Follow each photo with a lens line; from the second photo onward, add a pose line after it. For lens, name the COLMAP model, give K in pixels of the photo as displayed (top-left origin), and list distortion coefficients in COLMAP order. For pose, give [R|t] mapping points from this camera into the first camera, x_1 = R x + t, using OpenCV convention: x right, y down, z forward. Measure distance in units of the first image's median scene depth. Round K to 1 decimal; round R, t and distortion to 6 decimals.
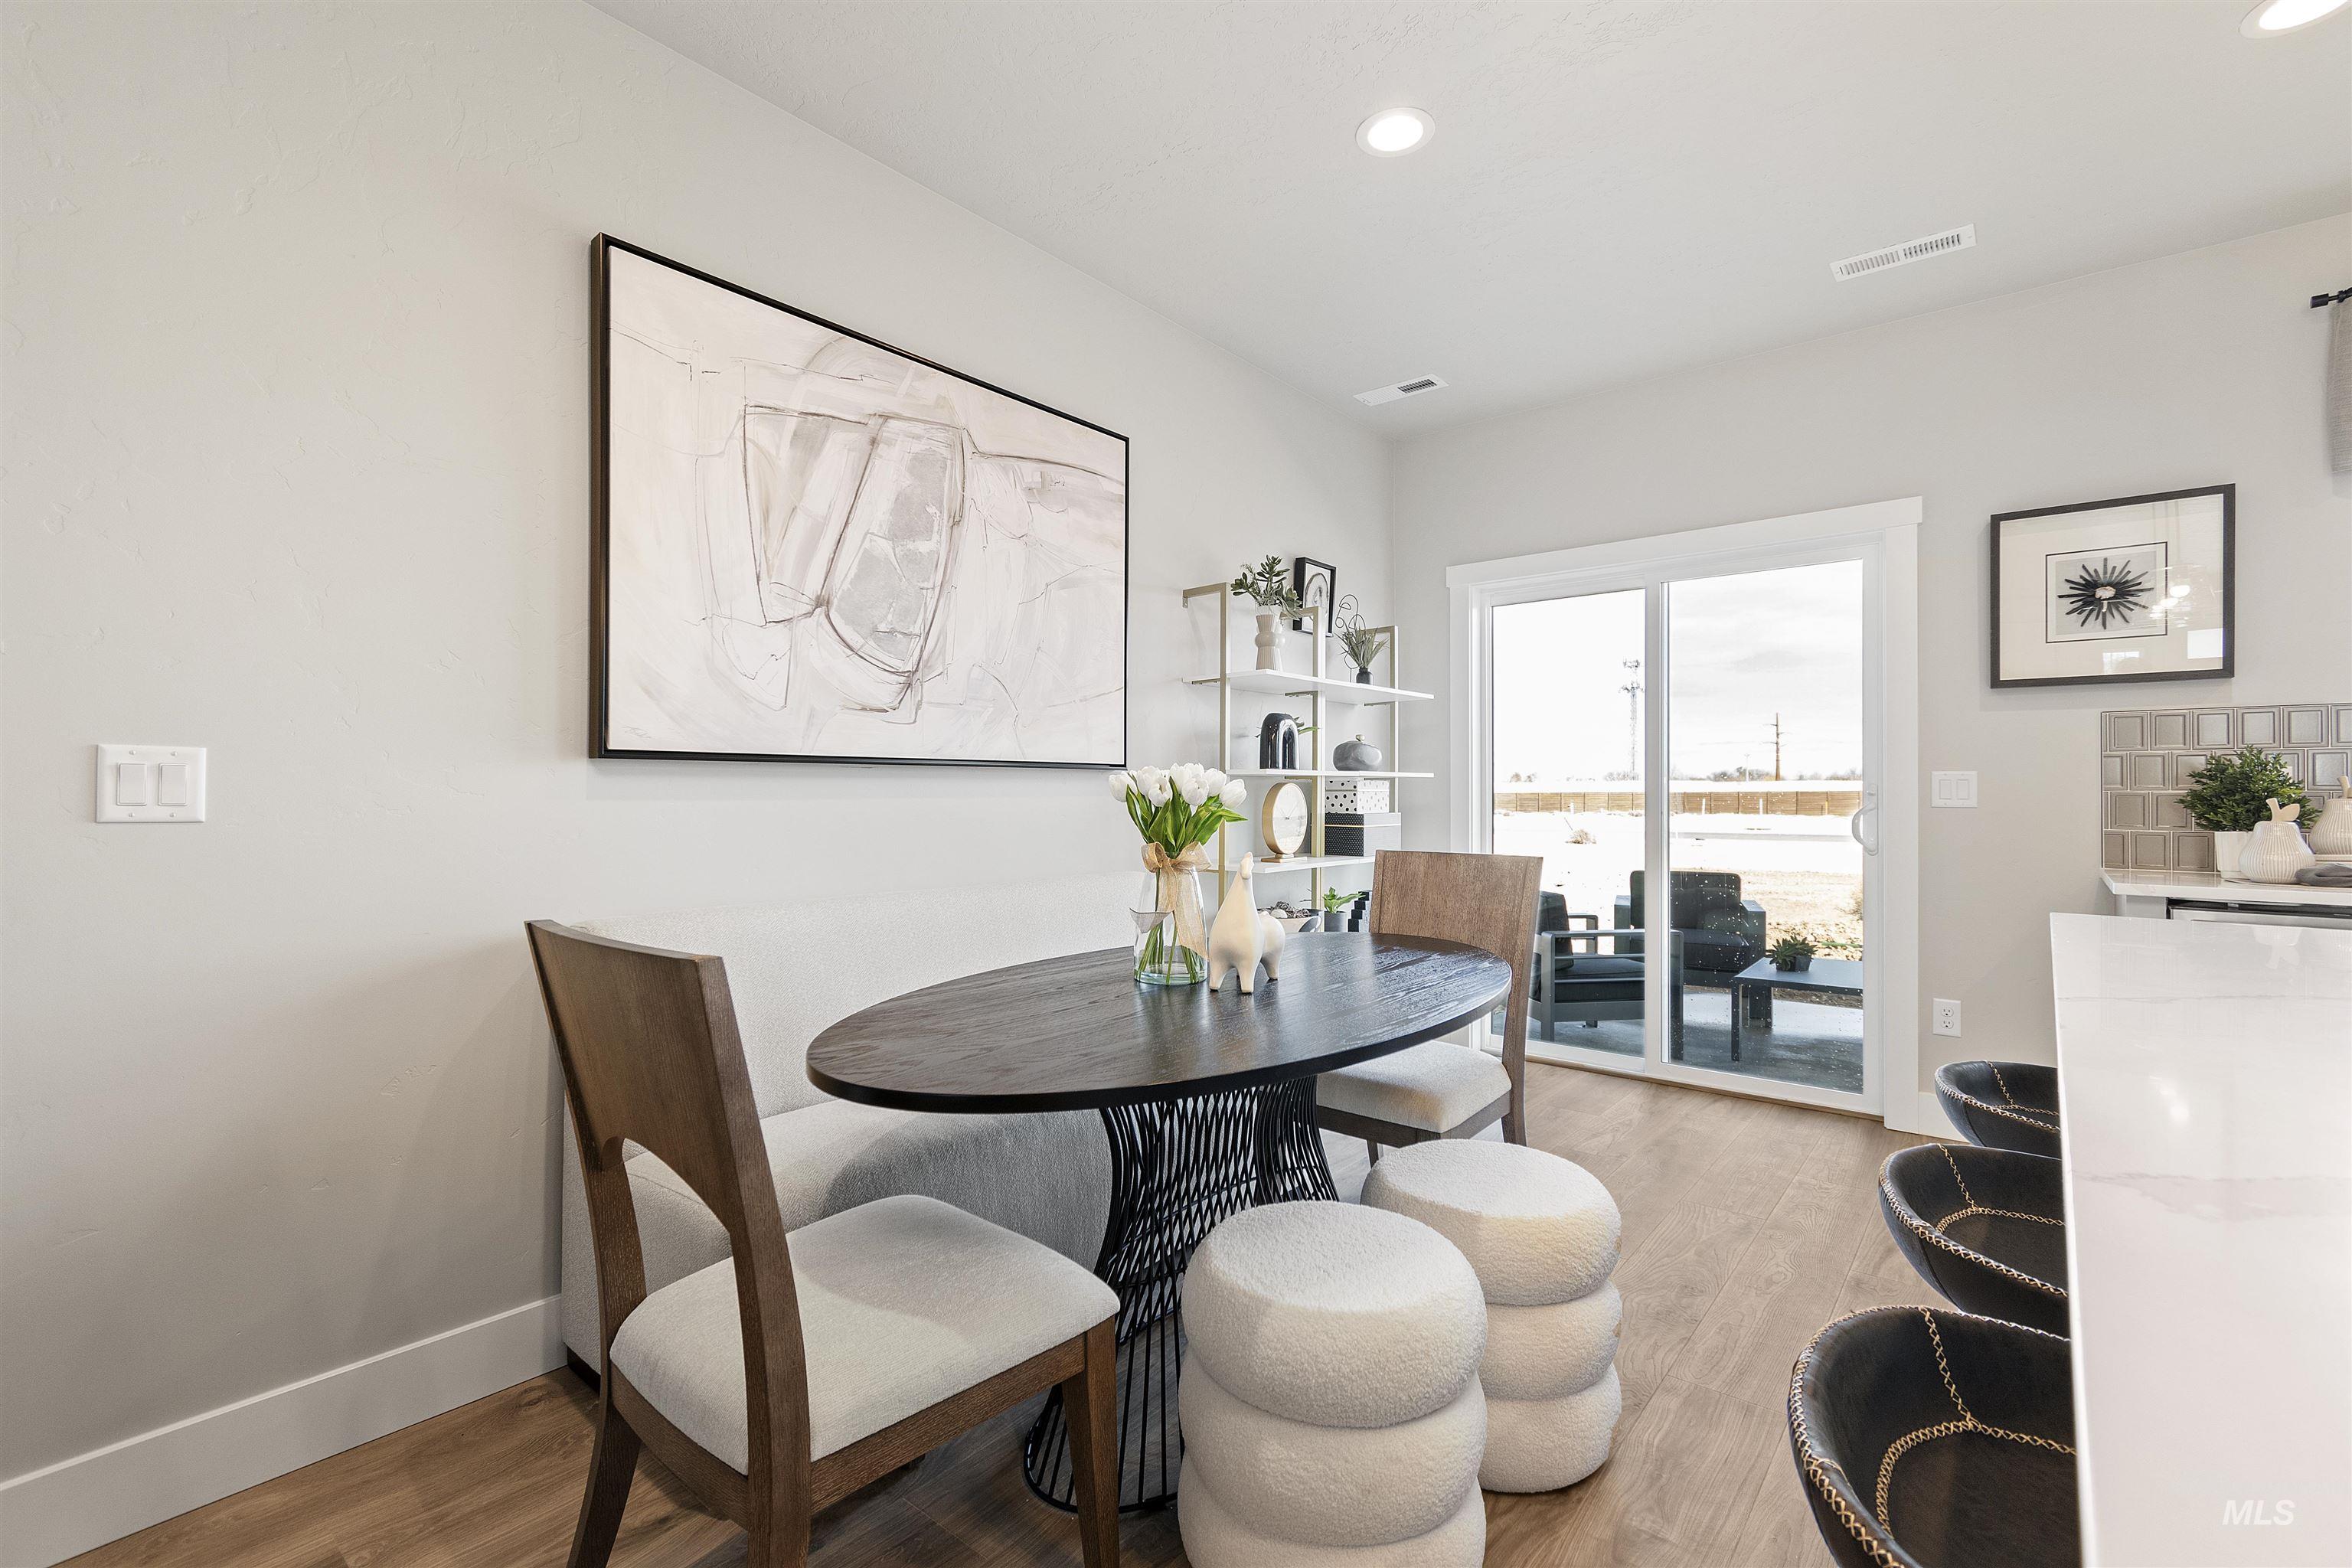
lens RADIAL K [[1038.6, 0, 1178.2], [0, 1038.6, 791.2], [0, 0, 1]] dist [-0.000202, 0.000138]
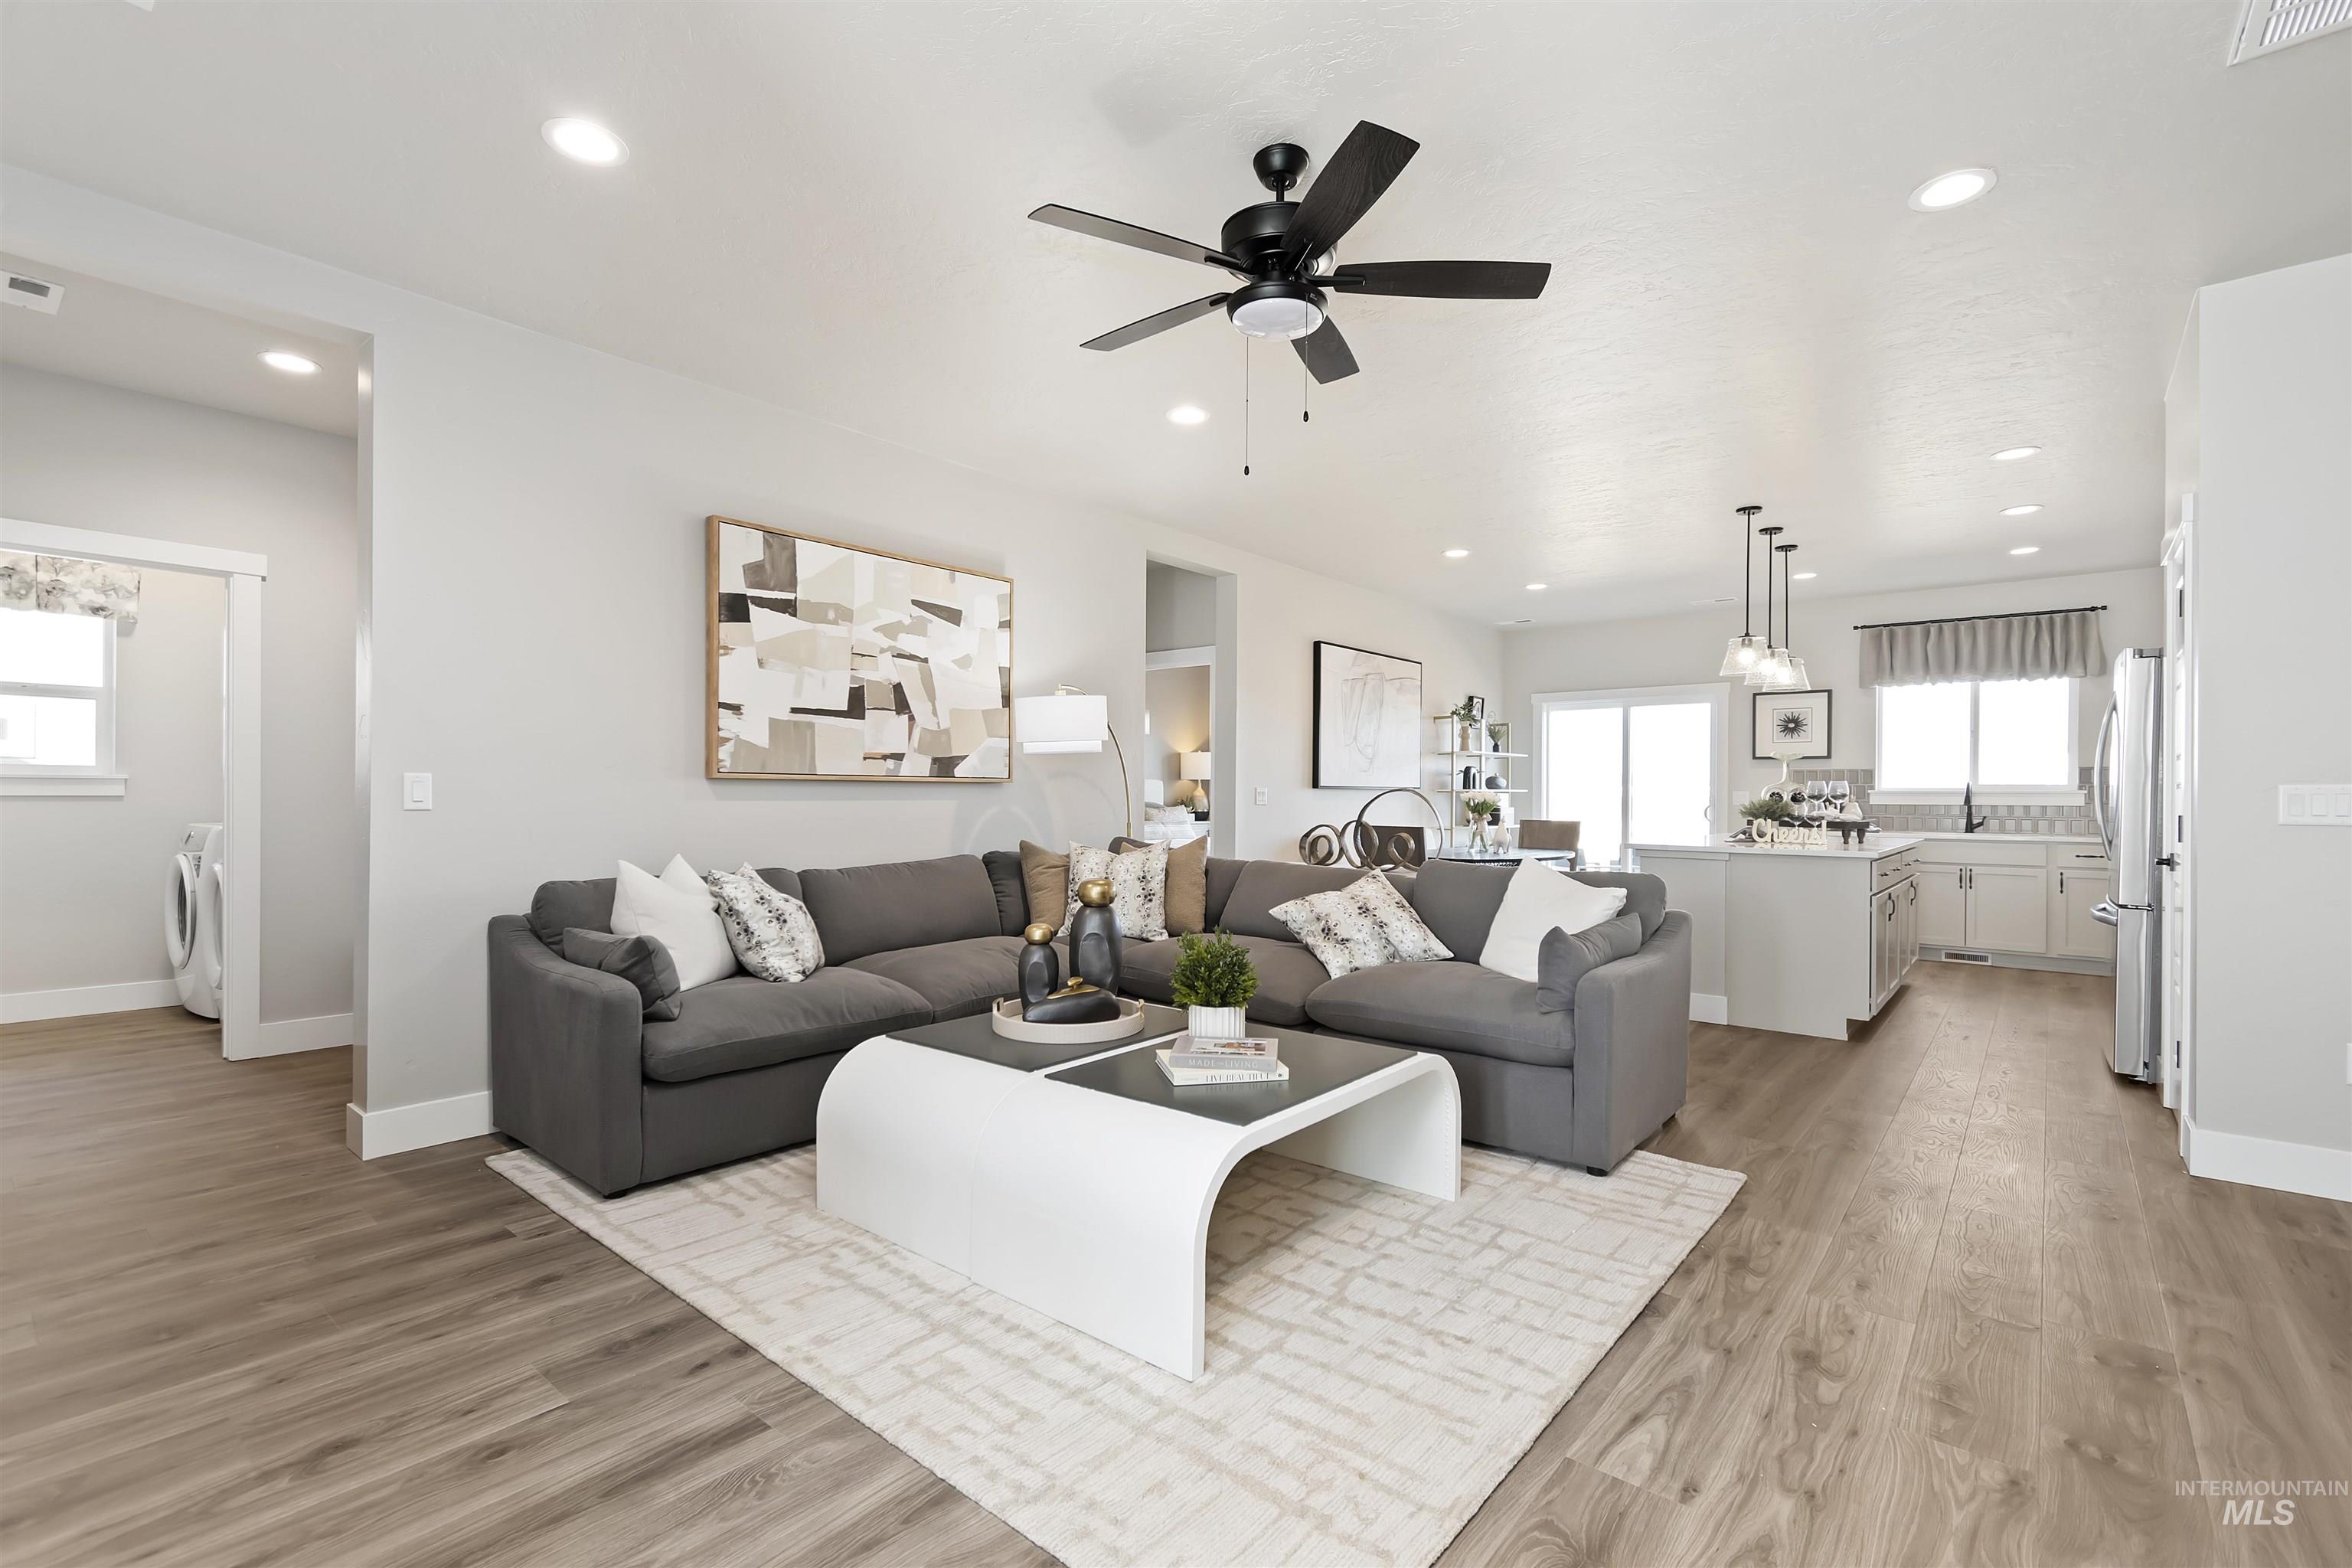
lens RADIAL K [[1038.6, 0, 1178.2], [0, 1038.6, 791.2], [0, 0, 1]] dist [-0.000202, 0.000138]
pose [[0.999986, 0.005249, -0.000251, -0.594542], [-0.005250, 0.999984, -0.002226, -0.007054], [0.000240, 0.002227, 0.999997, -1.456577]]
